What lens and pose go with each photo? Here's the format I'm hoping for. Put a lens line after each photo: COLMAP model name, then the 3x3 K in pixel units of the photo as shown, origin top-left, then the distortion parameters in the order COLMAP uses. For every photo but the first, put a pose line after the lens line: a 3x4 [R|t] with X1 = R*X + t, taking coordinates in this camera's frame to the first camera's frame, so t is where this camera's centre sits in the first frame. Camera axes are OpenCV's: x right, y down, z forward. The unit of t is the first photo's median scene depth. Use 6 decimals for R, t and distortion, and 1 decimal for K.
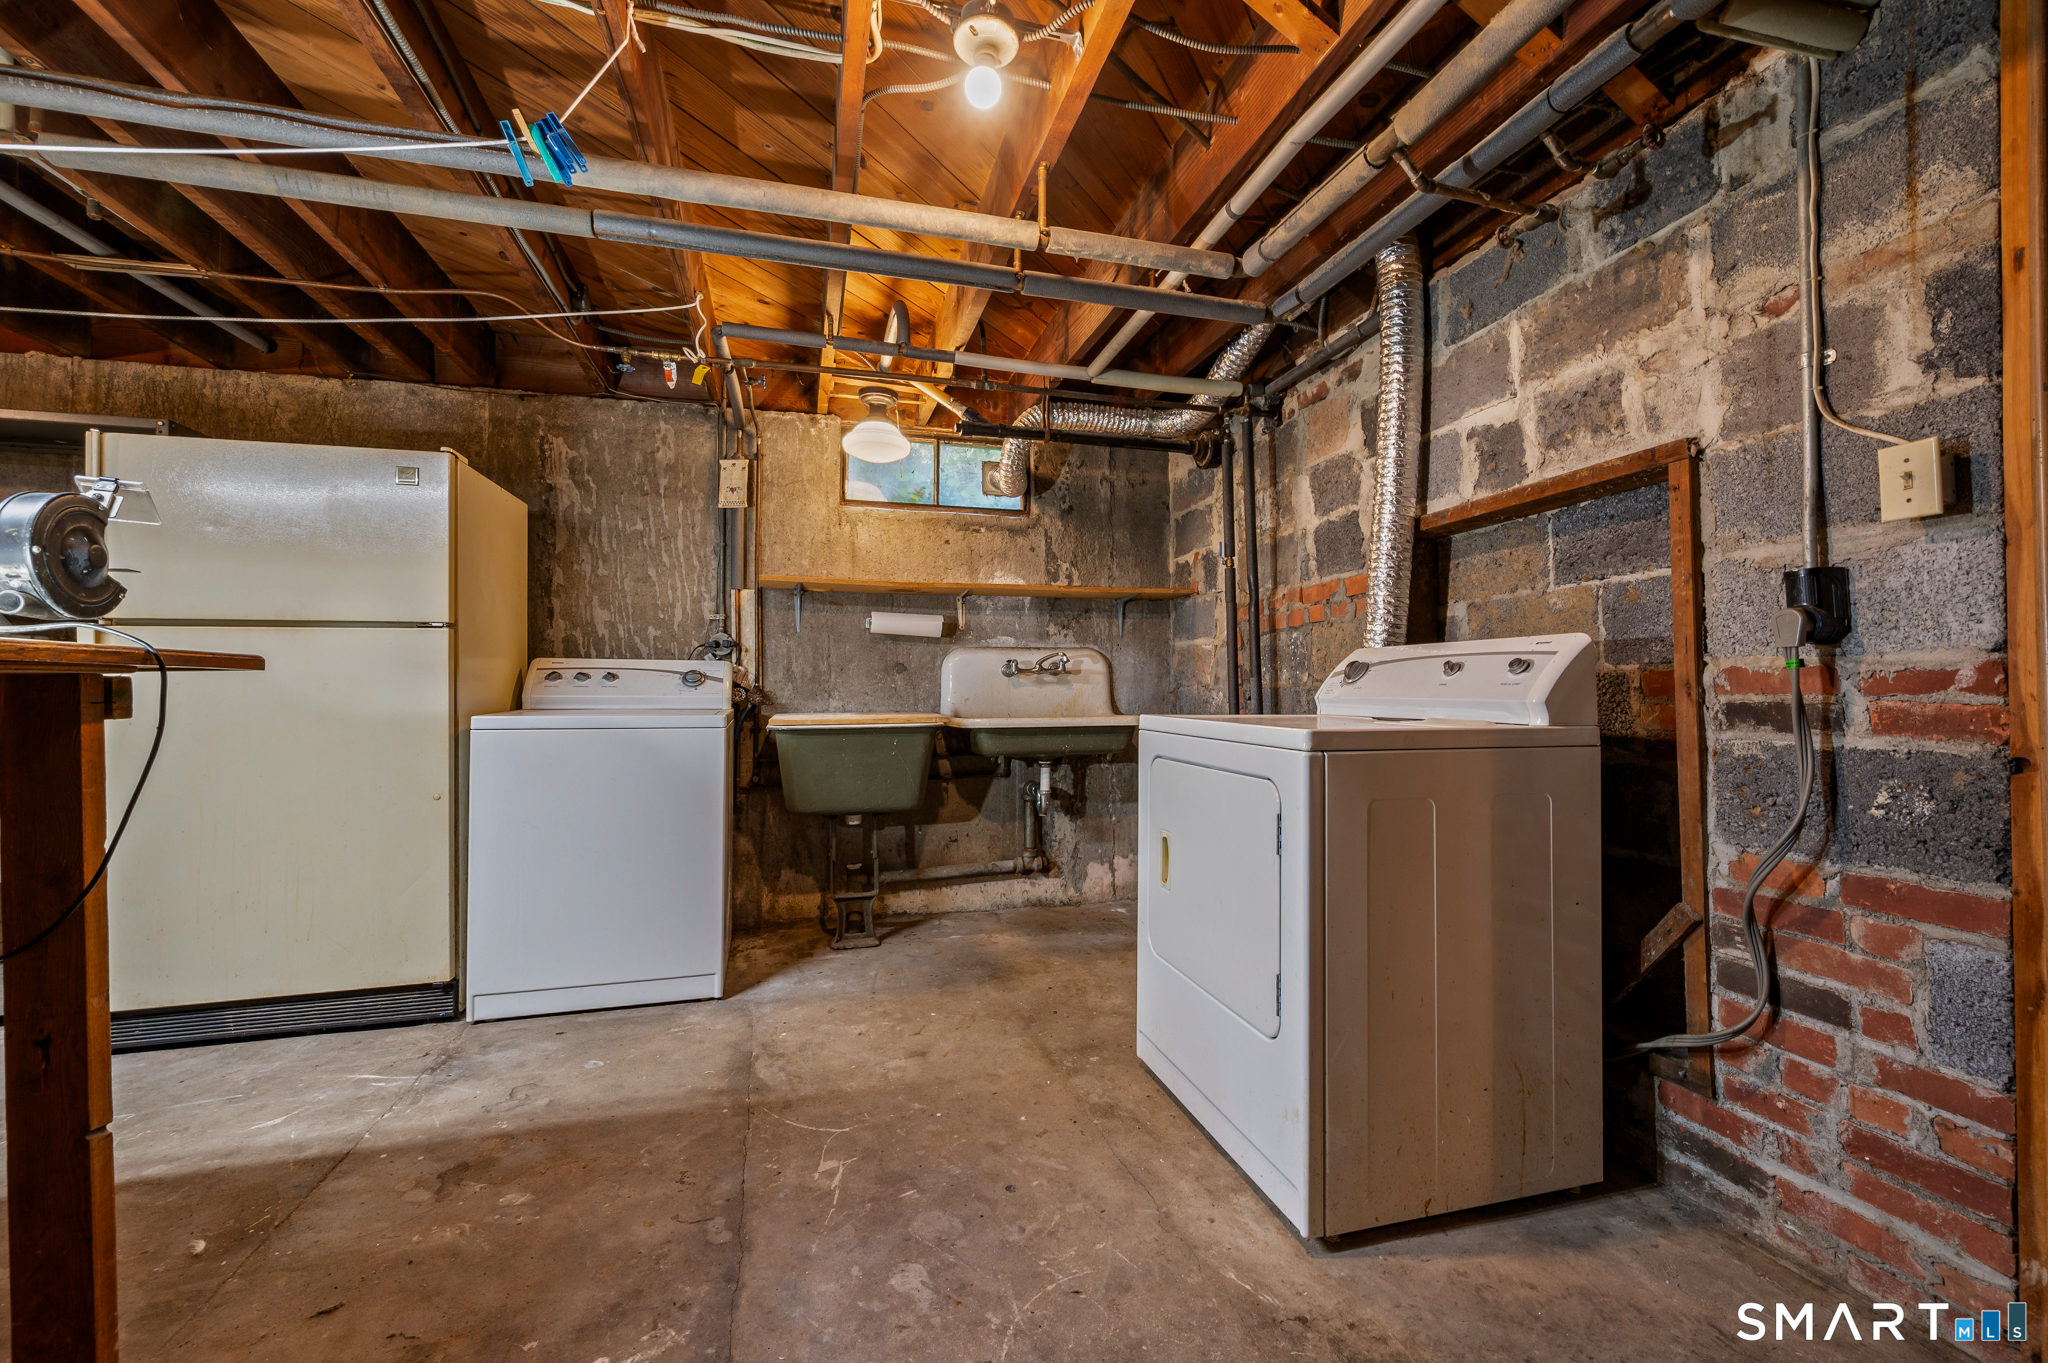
lens RADIAL K [[824.6, 0, 1025.9], [0, 824.6, 682.5], [0, 0, 1]] dist [0.000460, -0.000018]
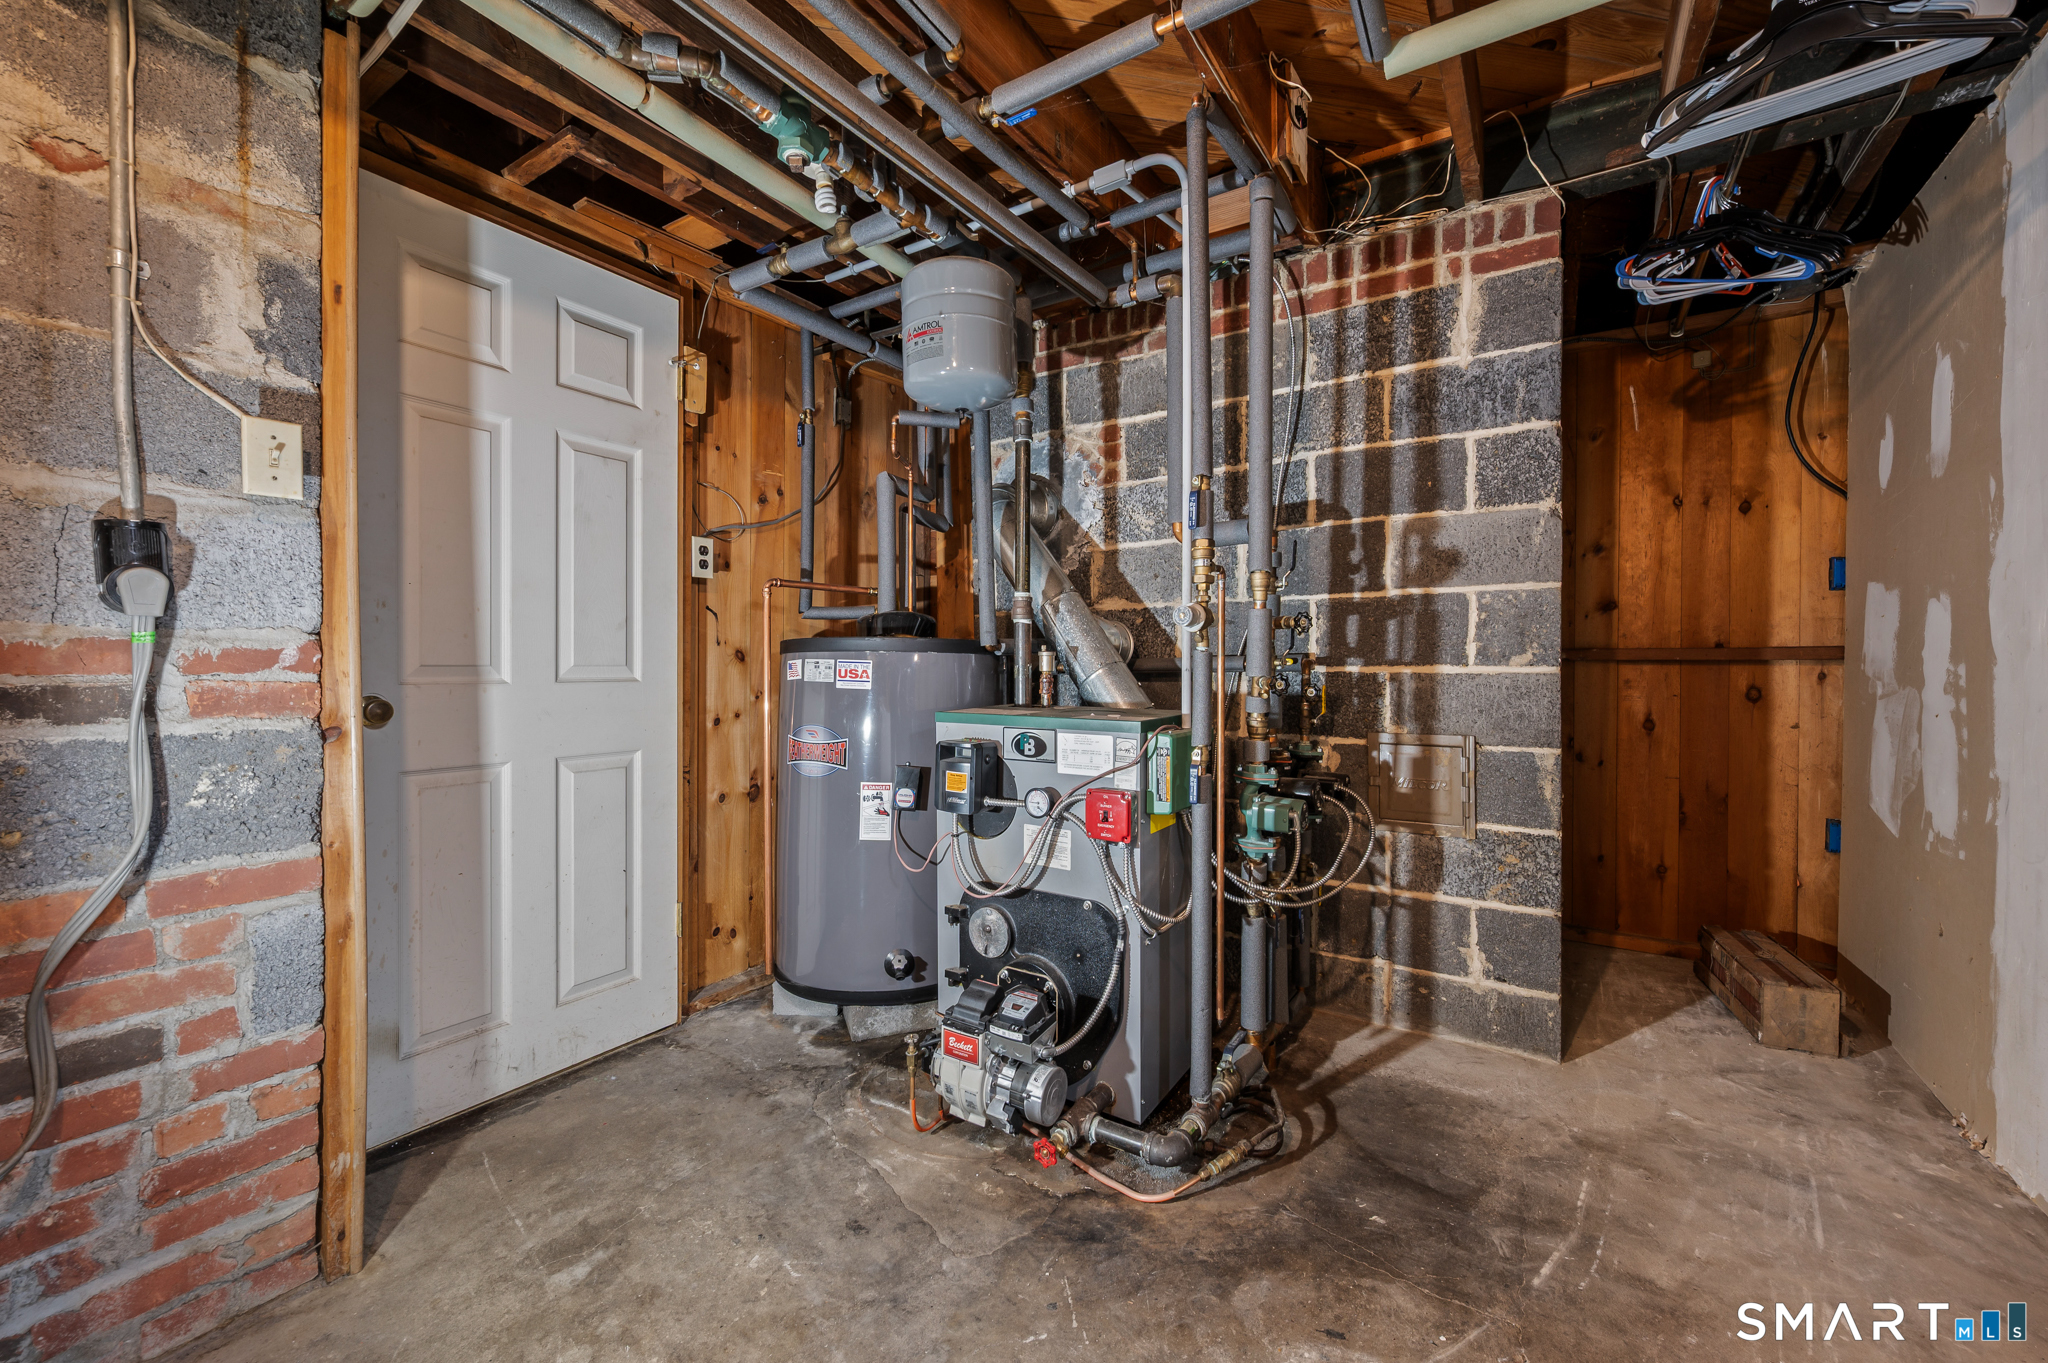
lens RADIAL K [[824.6, 0, 1022.3], [0, 824.6, 677.5], [0, 0, 1]] dist [0.000460, -0.000018]
pose [[-0.669144, -0.008972, 0.743078, -0.267798], [-0.006275, 0.999960, 0.006424, 0.007354], [-0.743106, -0.000364, -0.669174, 0.969936]]
